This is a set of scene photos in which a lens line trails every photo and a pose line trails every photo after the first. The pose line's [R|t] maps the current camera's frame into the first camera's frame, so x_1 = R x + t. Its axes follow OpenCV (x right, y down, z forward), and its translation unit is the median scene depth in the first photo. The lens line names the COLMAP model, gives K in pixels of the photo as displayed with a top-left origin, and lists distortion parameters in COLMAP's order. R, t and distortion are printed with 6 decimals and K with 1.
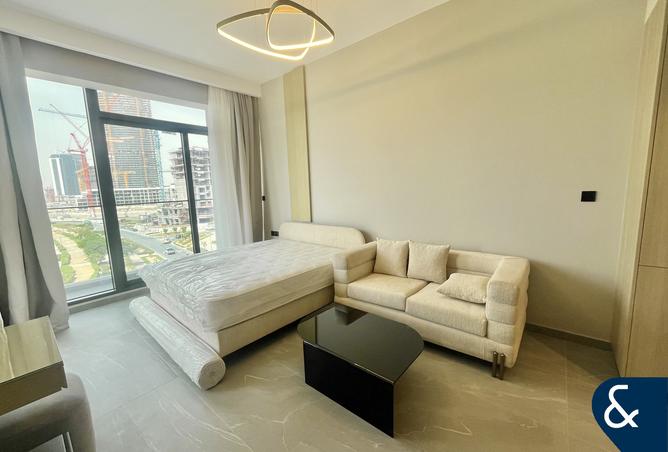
lens RADIAL K [[270.5, 0, 334.0], [0, 270.5, 226.0], [0, 0, 1]] dist [-0.001800, -0.000491]
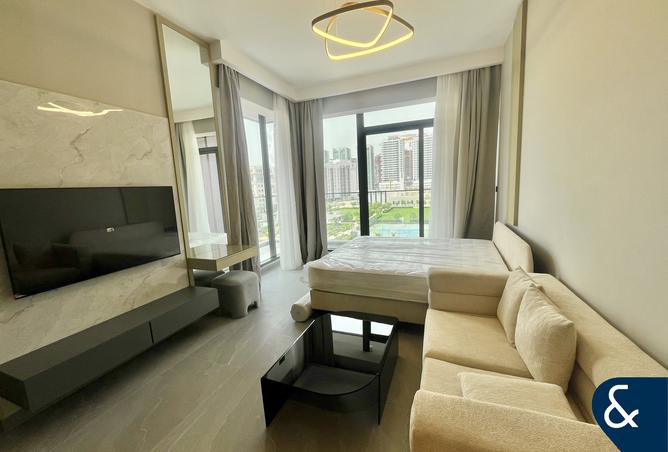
lens RADIAL K [[270.5, 0, 334.0], [0, 270.5, 226.0], [0, 0, 1]] dist [-0.001800, -0.000491]
pose [[0.328630, 0.154410, -0.931751, 0.648230], [-0.094082, 0.986990, 0.130382, -0.092692], [0.939761, 0.044814, 0.338882, 0.470367]]
